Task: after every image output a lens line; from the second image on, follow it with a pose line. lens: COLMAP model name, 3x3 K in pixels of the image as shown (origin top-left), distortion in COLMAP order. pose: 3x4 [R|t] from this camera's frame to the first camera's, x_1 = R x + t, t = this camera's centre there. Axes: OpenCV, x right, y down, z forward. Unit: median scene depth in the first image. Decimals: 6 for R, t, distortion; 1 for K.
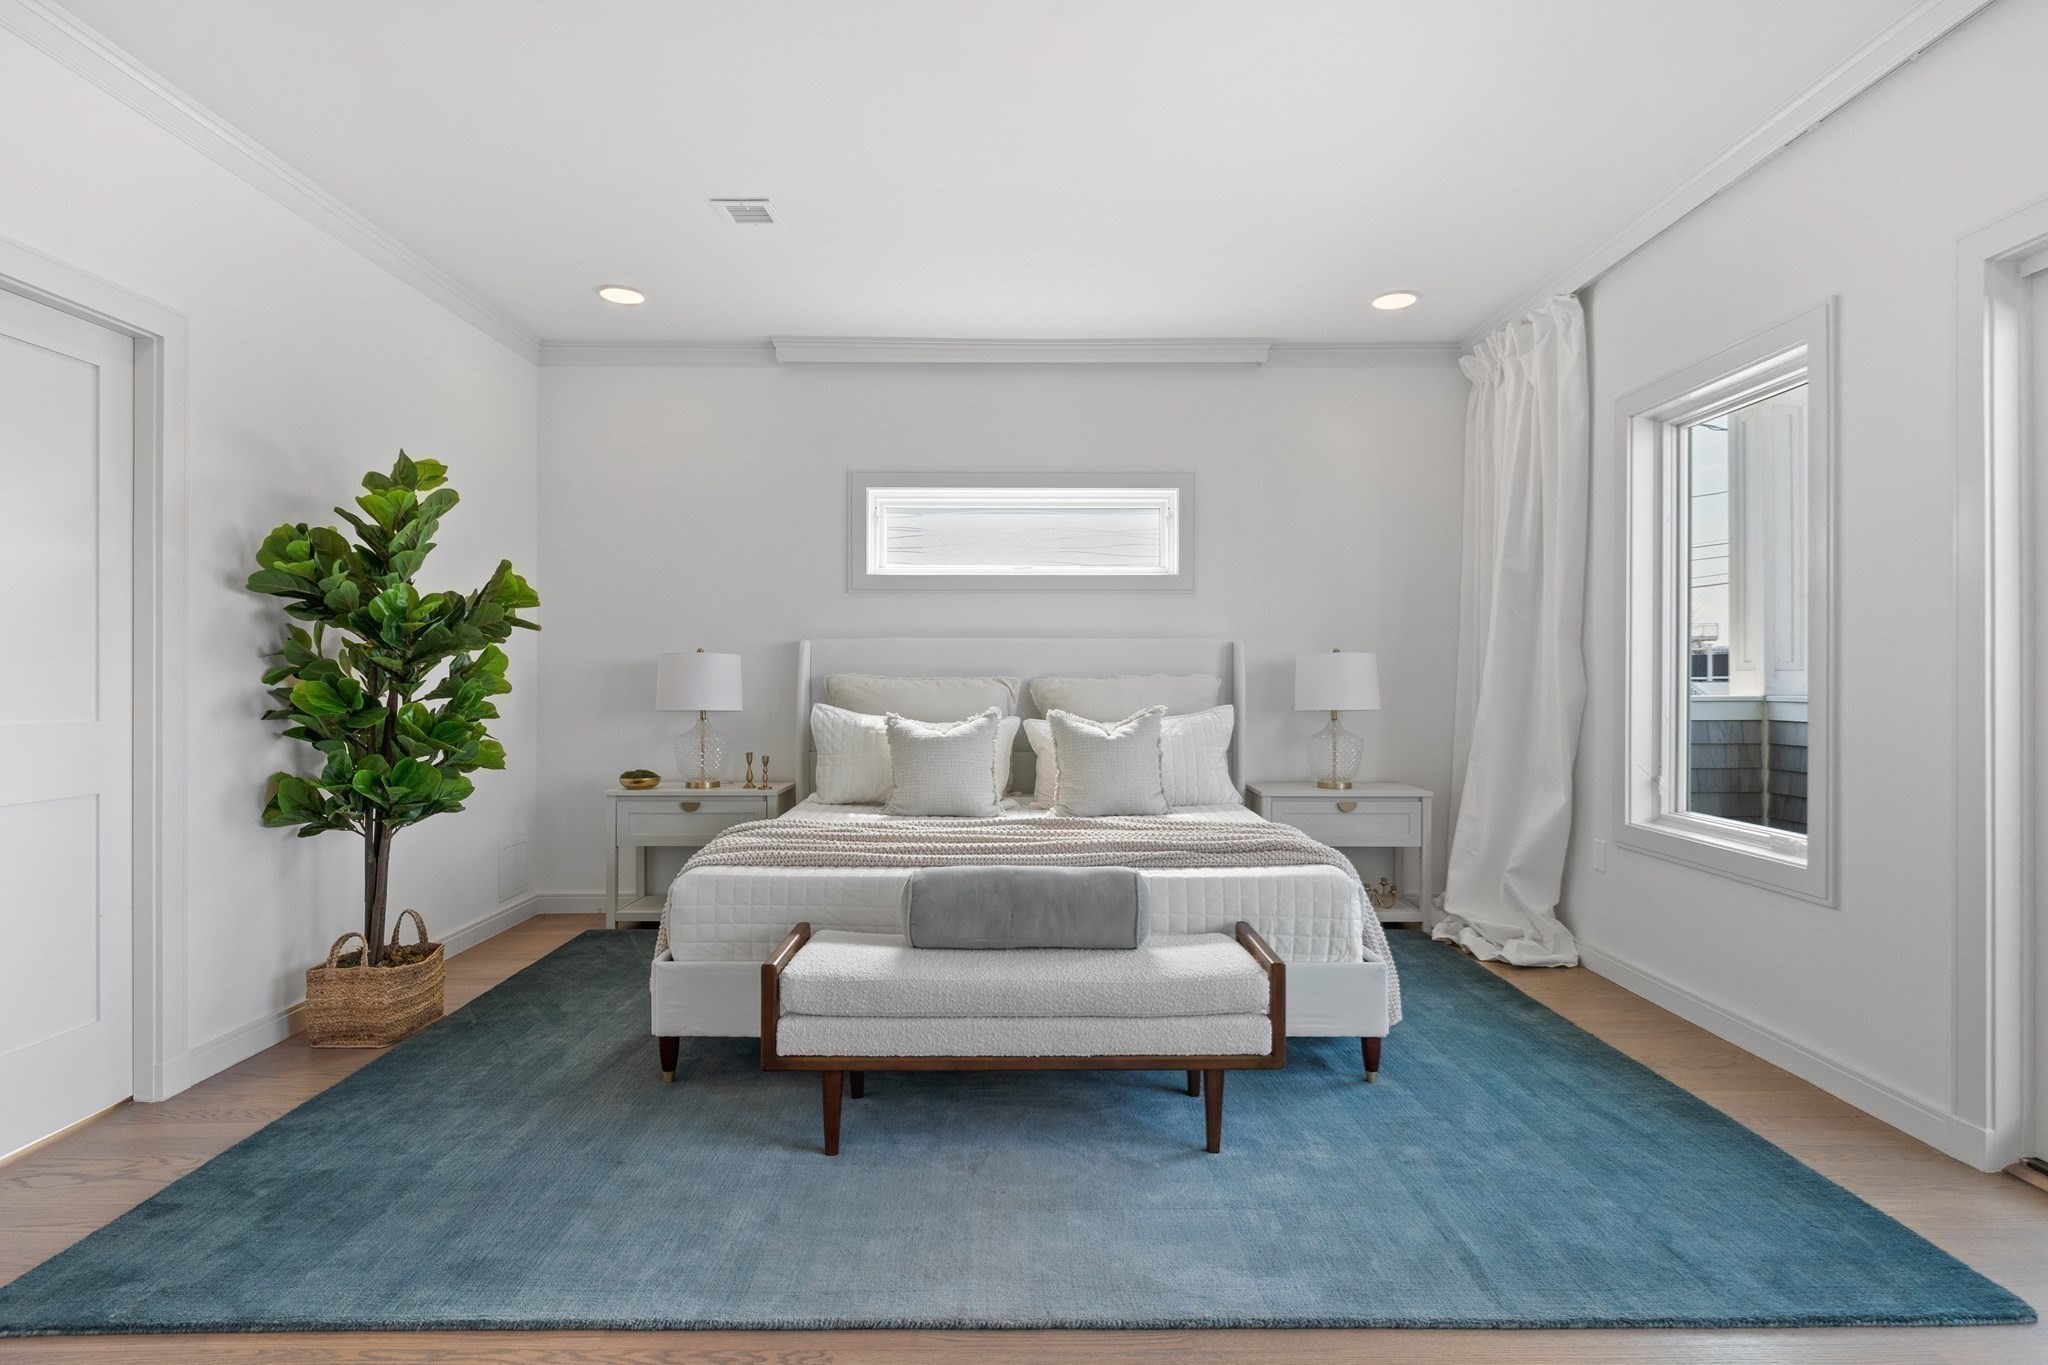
lens RADIAL K [[1029.6, 0, 1027.0], [0, 1029.6, 677.4], [0, 0, 1]] dist [-0.003145, 0.001352]
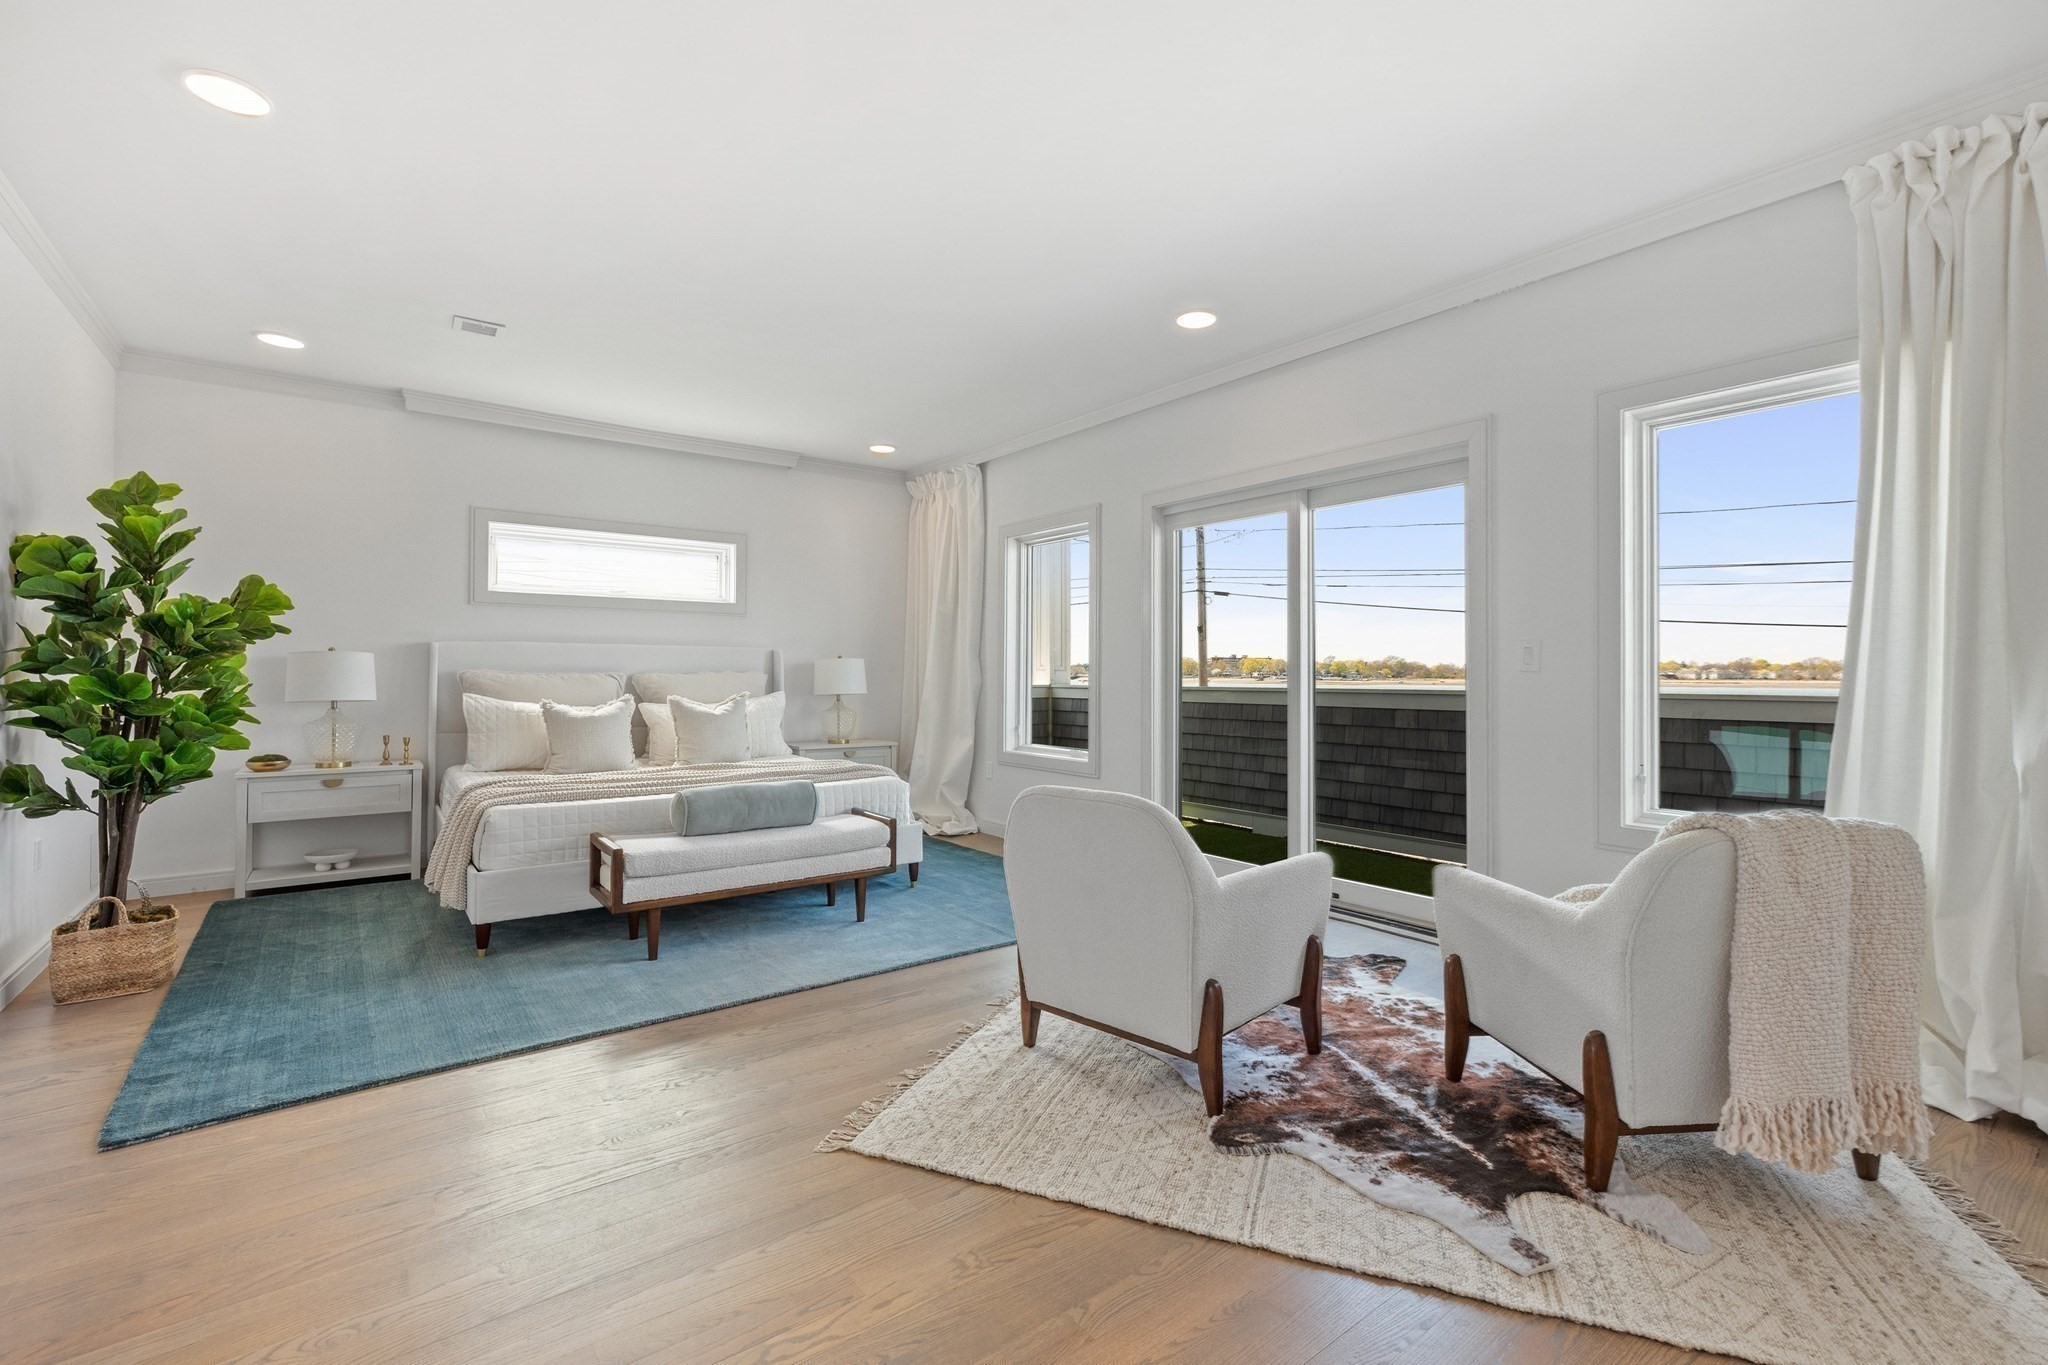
lens RADIAL K [[878.9, 0, 991.8], [0, 878.9, 667.6], [0, 0, 1]] dist [0.000282, 0.000309]
pose [[0.819458, 0.006438, 0.573102, -0.364957], [-0.002942, 0.999971, -0.007027, -0.000885], [-0.573131, 0.004073, 0.819454, -0.314724]]
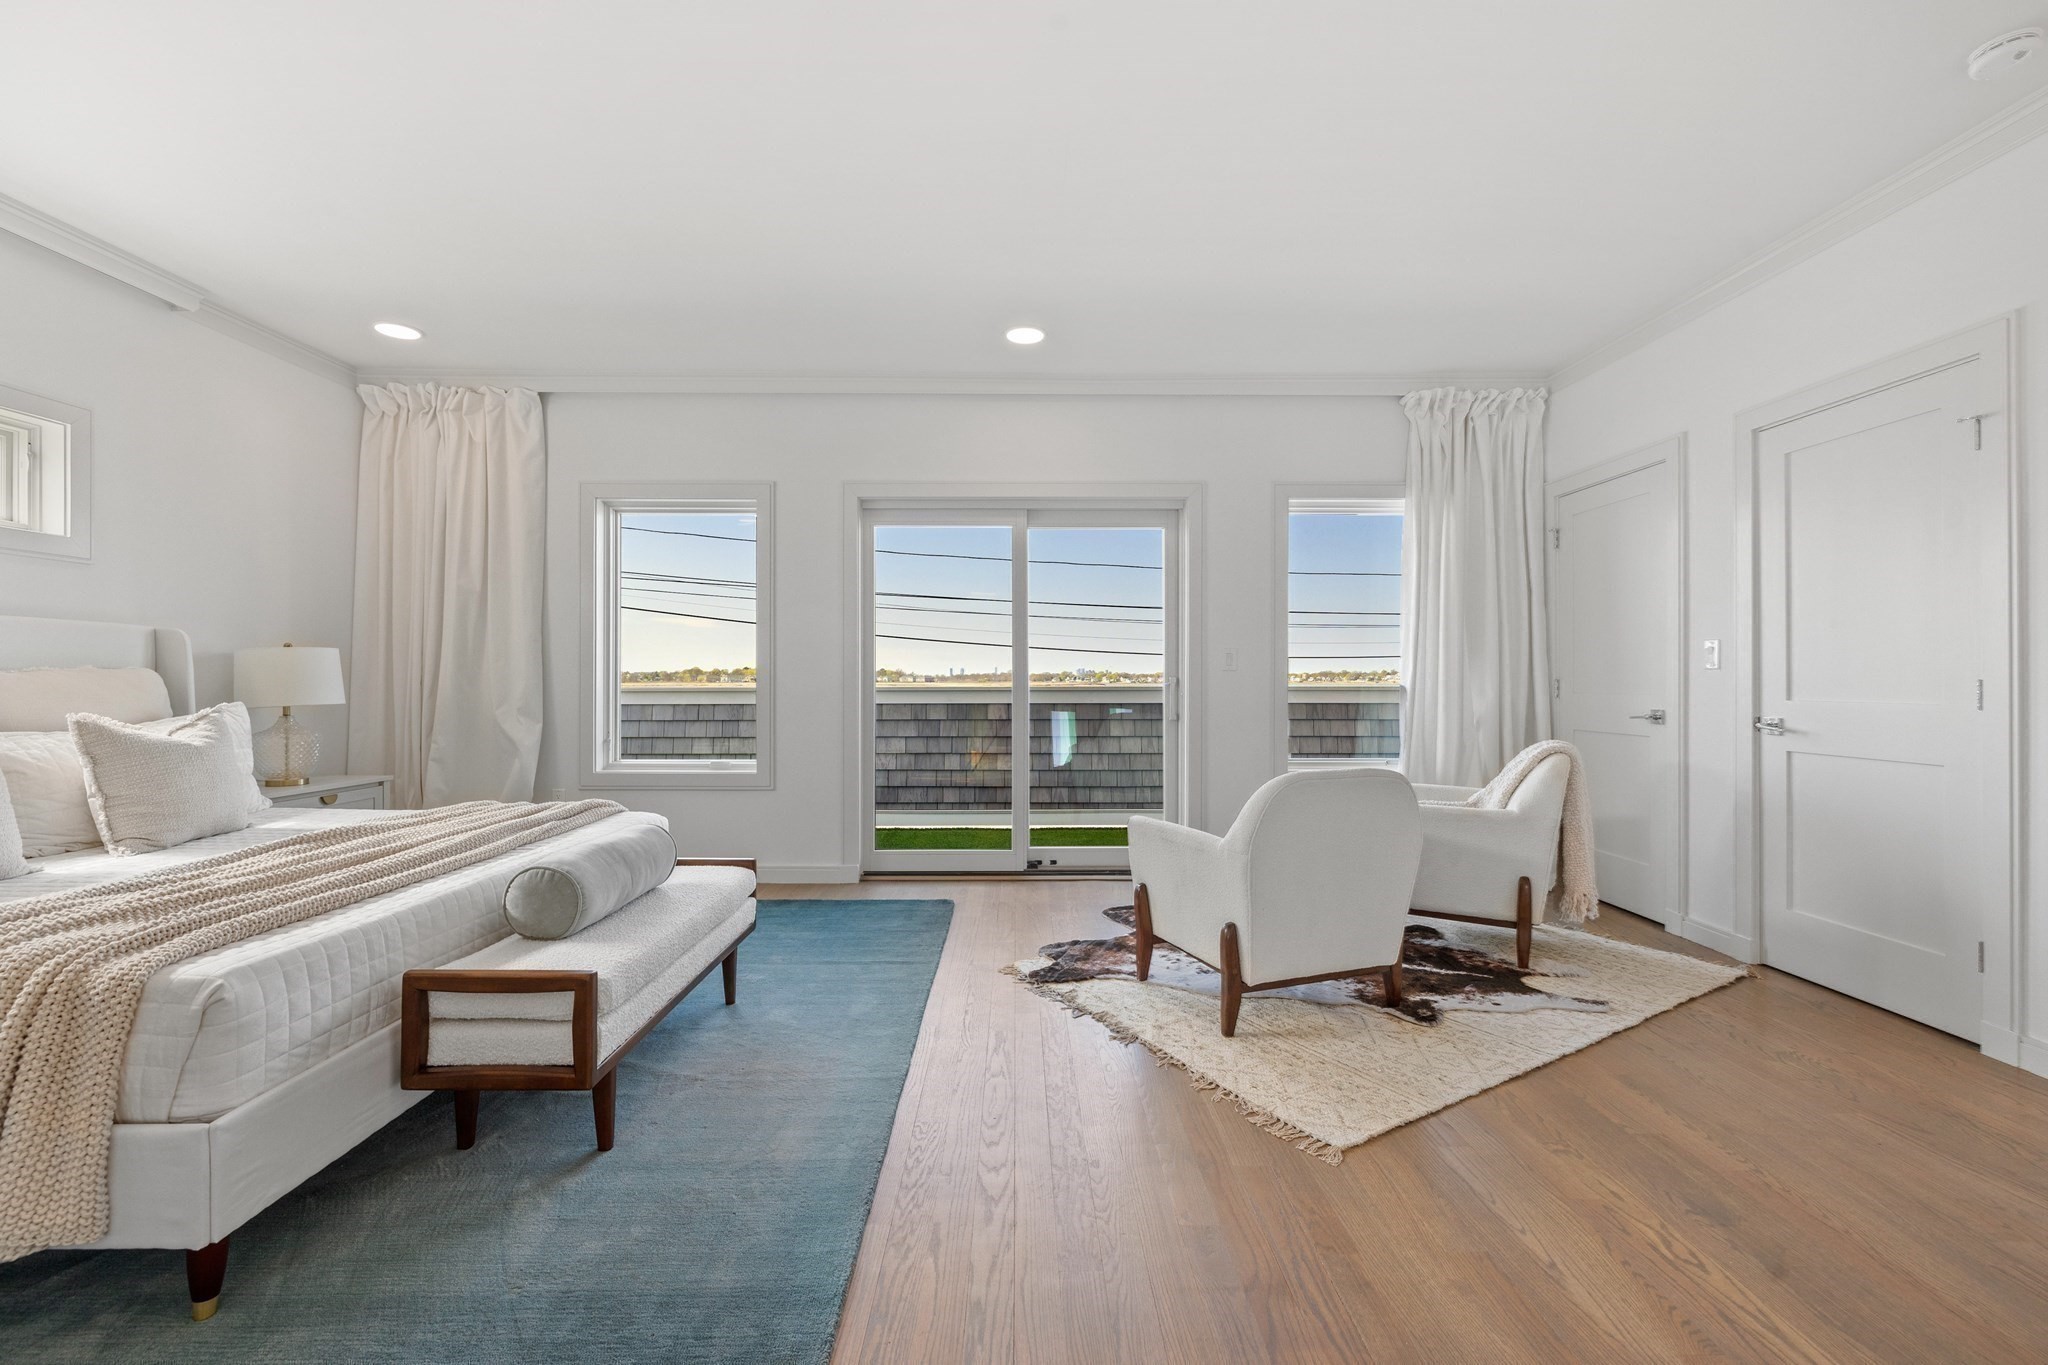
lens RADIAL K [[878.9, 0, 989.3], [0, 878.9, 685.5], [0, 0, 1]] dist [0.000282, 0.000309]
pose [[0.024027, -0.005589, 0.999696, -0.666238], [0.000098, 0.999984, 0.005588, 0.009583], [-0.999711, -0.000037, 0.024027, 0.399730]]
